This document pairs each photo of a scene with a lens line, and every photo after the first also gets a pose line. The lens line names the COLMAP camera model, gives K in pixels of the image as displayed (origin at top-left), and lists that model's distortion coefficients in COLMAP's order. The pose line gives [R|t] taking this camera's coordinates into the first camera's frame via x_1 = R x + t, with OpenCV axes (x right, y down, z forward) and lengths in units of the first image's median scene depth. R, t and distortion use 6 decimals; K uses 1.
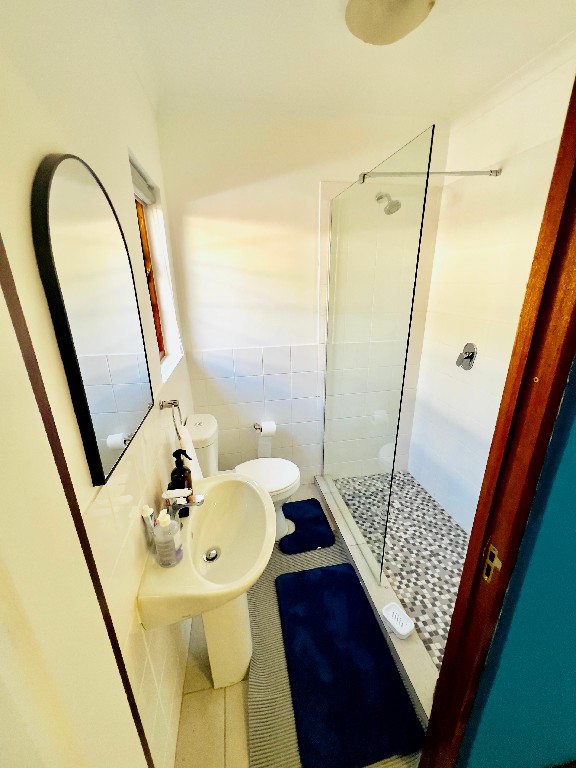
lens RADIAL K [[305.7, 0, 288.6], [0, 305.7, 384.5], [0, 0, 1]] dist [-0.000679, 0.000181]
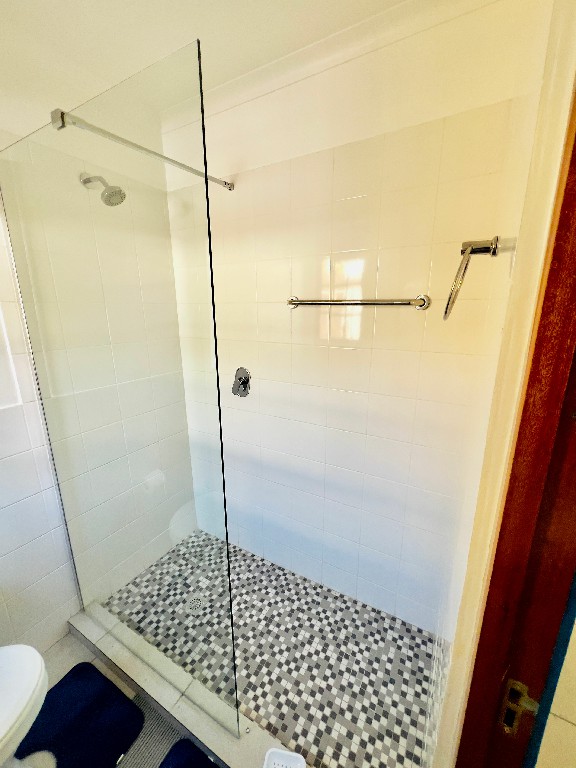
lens RADIAL K [[305.7, 0, 288.9], [0, 305.7, 384.1], [0, 0, 1]] dist [-0.000679, 0.000181]
pose [[0.648748, -0.171523, 0.741422, 0.004033], [0.243071, 0.969938, 0.011699, -0.060030], [-0.721140, 0.172628, 0.670938, 0.276047]]
